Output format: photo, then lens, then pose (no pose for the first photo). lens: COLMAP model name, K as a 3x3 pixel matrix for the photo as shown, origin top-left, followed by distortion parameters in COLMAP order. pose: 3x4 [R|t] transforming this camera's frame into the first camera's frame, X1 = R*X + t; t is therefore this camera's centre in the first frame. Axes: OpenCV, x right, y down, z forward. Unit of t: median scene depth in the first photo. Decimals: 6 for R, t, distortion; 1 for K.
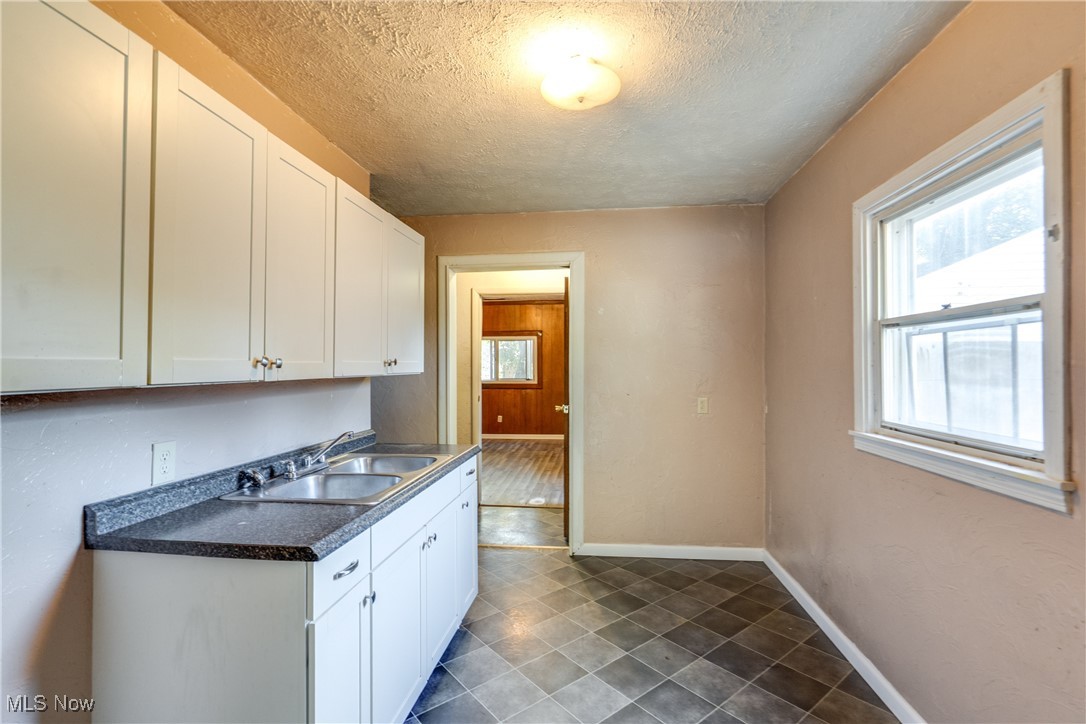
lens RADIAL K [[498.8, 0, 532.6], [0, 498.8, 361.5], [0, 0, 1]] dist [-0.008831, 0.003215]
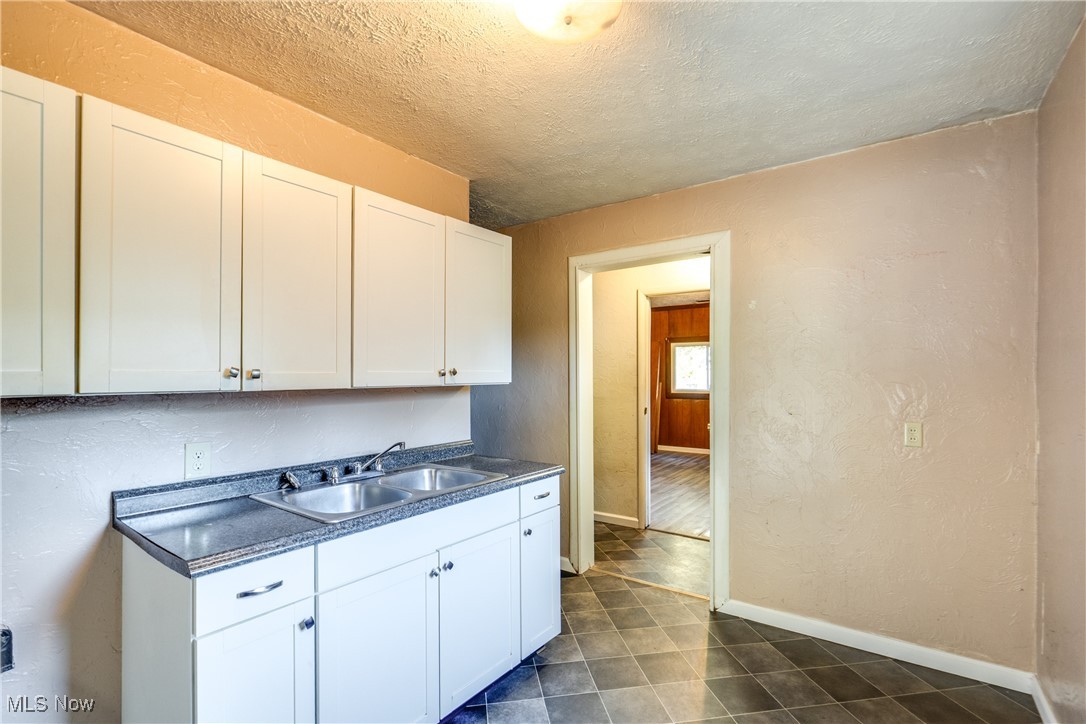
lens RADIAL K [[498.8, 0, 498.6], [0, 498.8, 374.0], [0, 0, 1]] dist [-0.008831, 0.003215]
pose [[0.872768, 0.000294, -0.488135, 0.207282], [0.003918, 0.999963, 0.007607, -0.000924], [0.488119, -0.008552, 0.872735, 0.165278]]
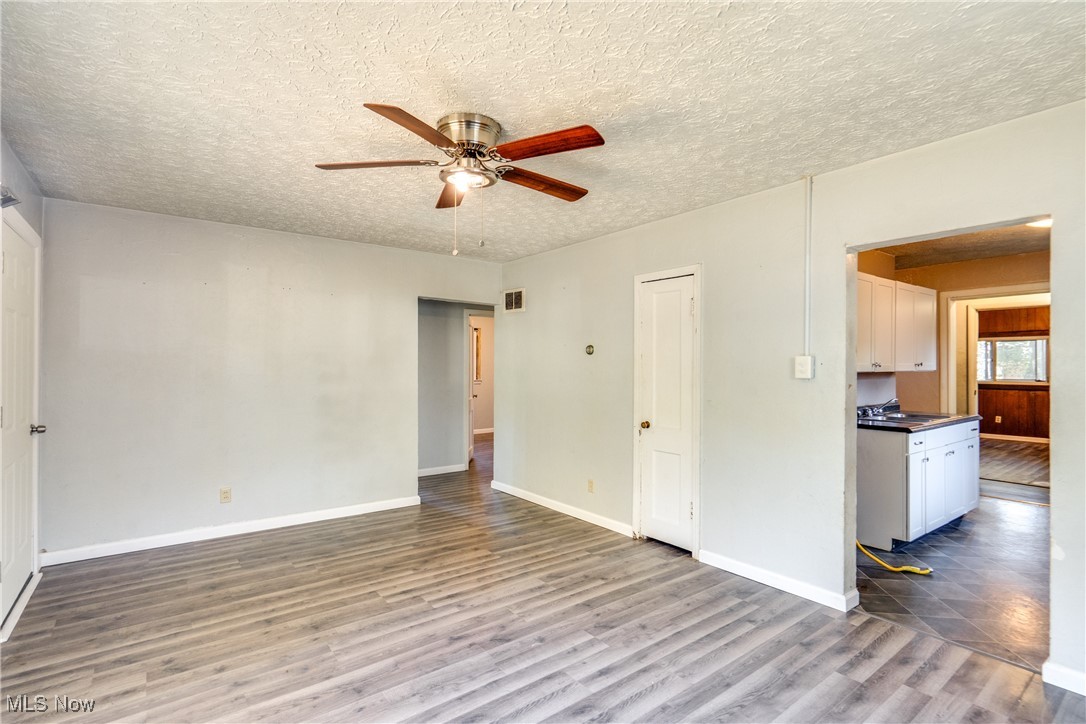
lens RADIAL K [[498.8, 0, 525.4], [0, 498.8, 358.5], [0, 0, 1]] dist [-0.008831, 0.003215]
pose [[0.676688, -0.000754, -0.736270, 0.068429], [-0.002311, 0.999992, -0.003148, -0.008615], [0.736267, 0.003831, 0.676681, -1.010993]]
